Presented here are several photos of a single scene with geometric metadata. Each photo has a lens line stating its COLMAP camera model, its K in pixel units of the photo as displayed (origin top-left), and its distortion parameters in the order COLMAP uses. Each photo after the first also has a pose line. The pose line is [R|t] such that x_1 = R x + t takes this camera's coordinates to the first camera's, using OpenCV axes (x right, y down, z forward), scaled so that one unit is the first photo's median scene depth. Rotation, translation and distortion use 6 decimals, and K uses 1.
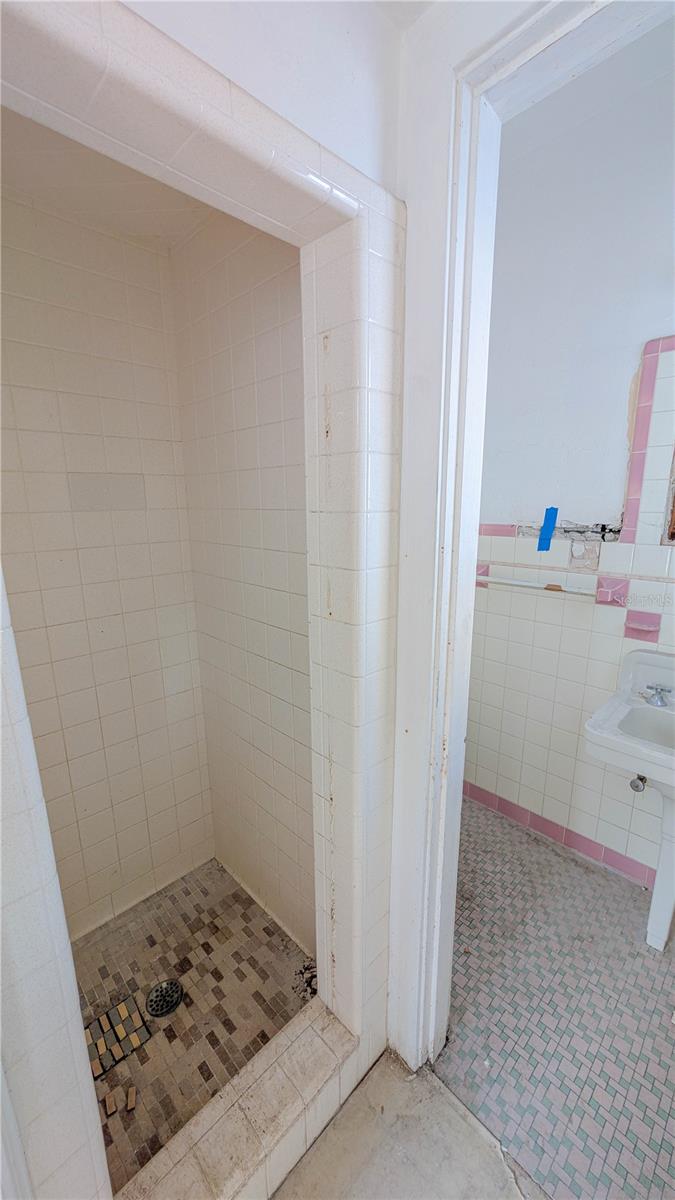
lens RADIAL K [[462.5, 0, 330.2], [0, 462.5, 601.1], [0, 0, 1]] dist [-0.018632, 0.005883]
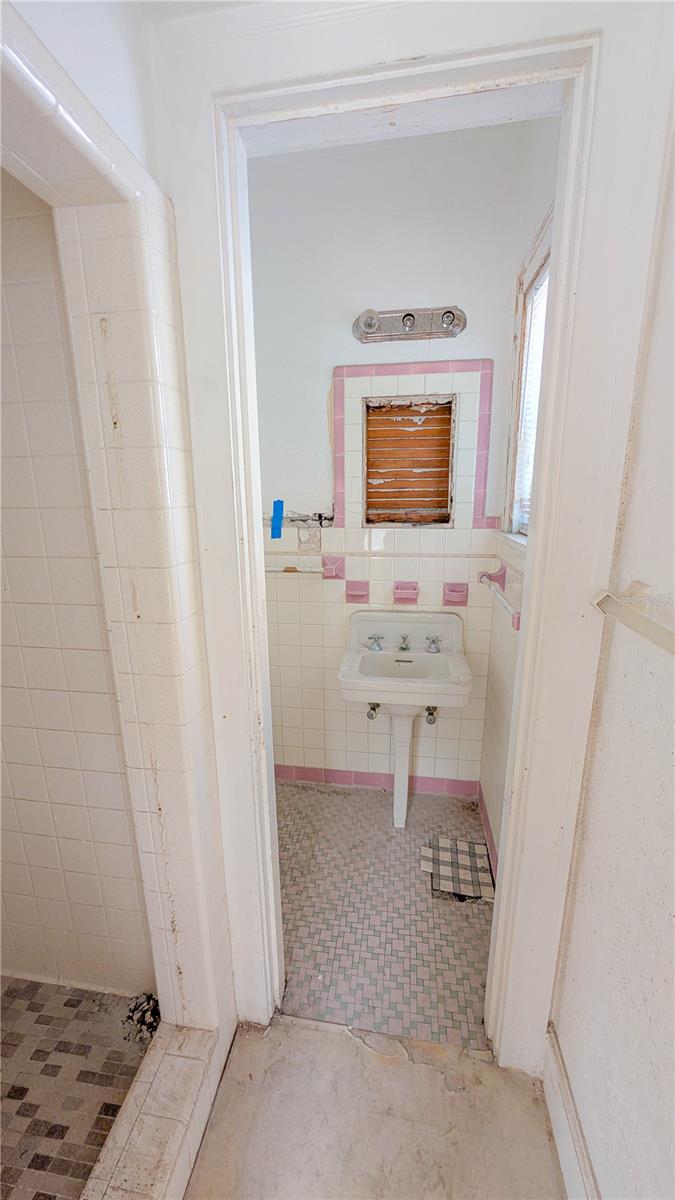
lens RADIAL K [[462.5, 0, 341.2], [0, 462.5, 601.2], [0, 0, 1]] dist [-0.018632, 0.005883]
pose [[0.788790, -0.141292, 0.598204, -0.147942], [0.132067, 0.989450, 0.059559, -0.003625], [-0.600308, 0.032023, 0.799128, -0.001185]]
